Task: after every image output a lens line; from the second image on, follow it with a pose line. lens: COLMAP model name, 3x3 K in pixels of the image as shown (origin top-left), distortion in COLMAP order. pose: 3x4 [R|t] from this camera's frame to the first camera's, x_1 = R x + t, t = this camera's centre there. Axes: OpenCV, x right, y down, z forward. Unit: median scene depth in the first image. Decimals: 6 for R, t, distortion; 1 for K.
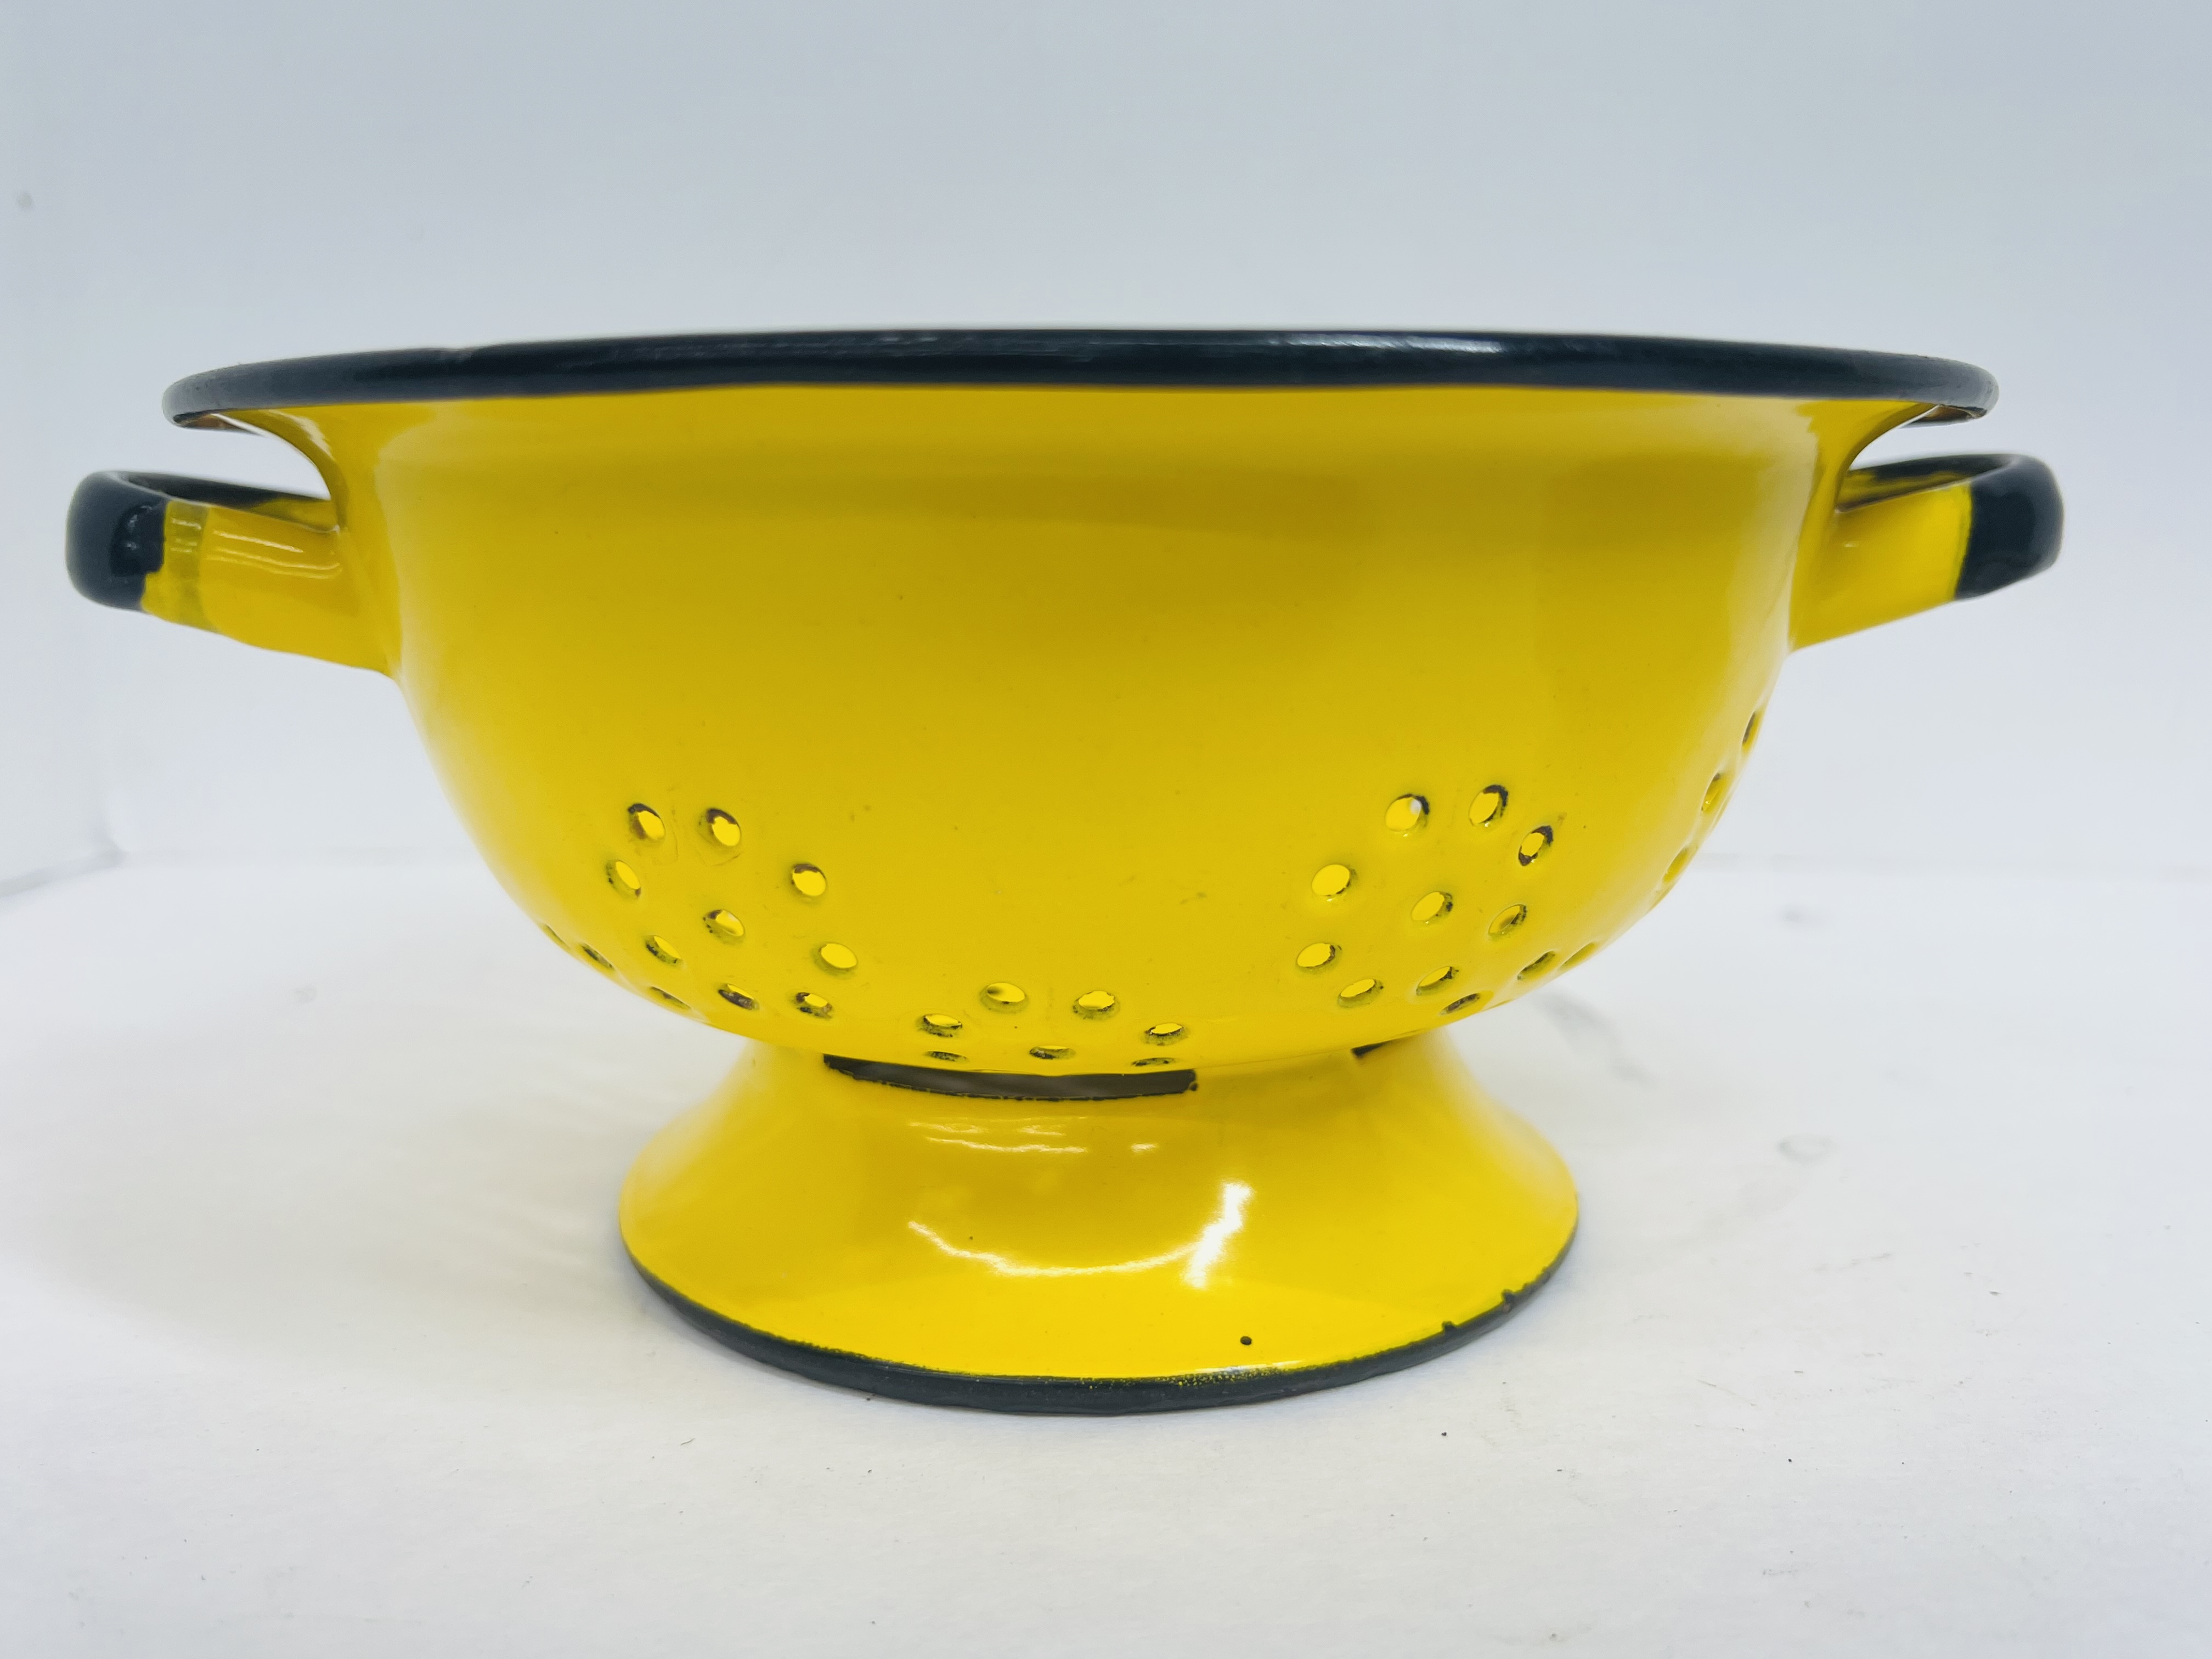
lens RADIAL K [[1750.1, 0, 1090.3], [0, 1750.1, 839.9], [0, 0, 1]] dist [0.000416, -0.005363]
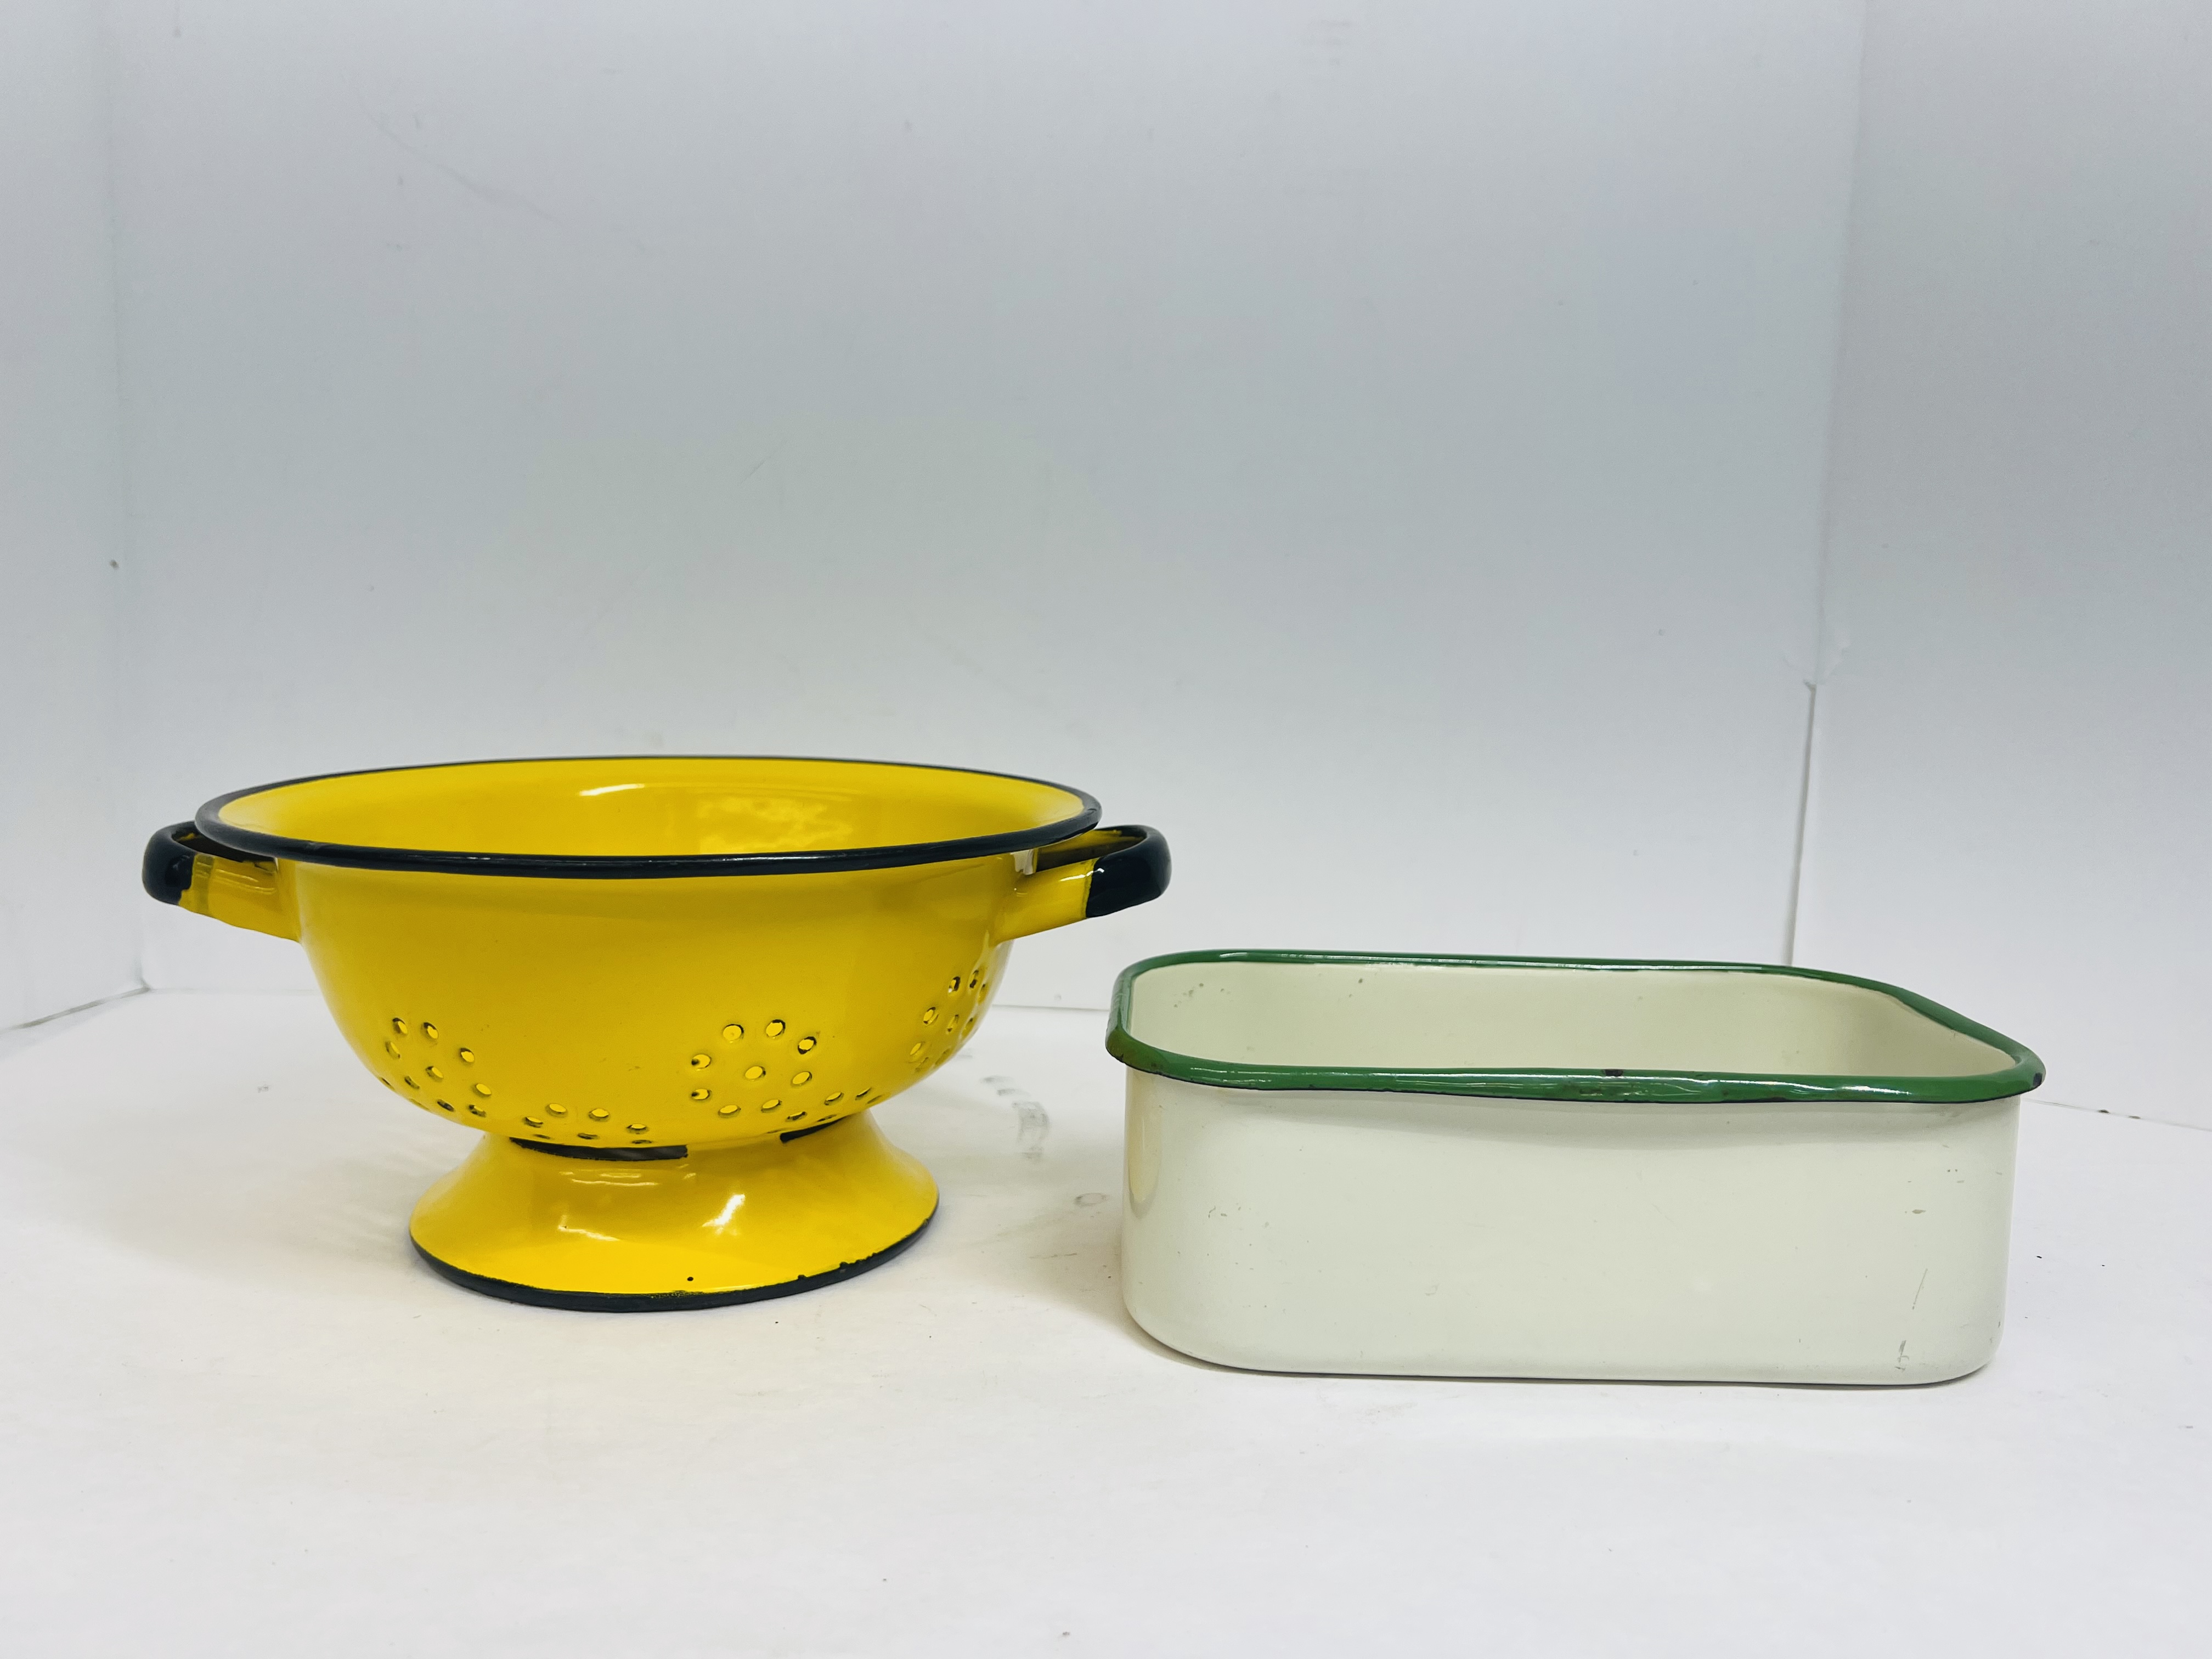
lens RADIAL K [[1675.8, 0, 1107.4], [0, 1675.8, 832.6], [0, 0, 1]] dist [-0.009813, 0.003708]
pose [[0.999706, 0.023263, 0.006837, 0.531446], [-0.022761, 0.997559, -0.066015, -0.115503], [-0.008356, 0.065840, 0.997795, -0.971615]]
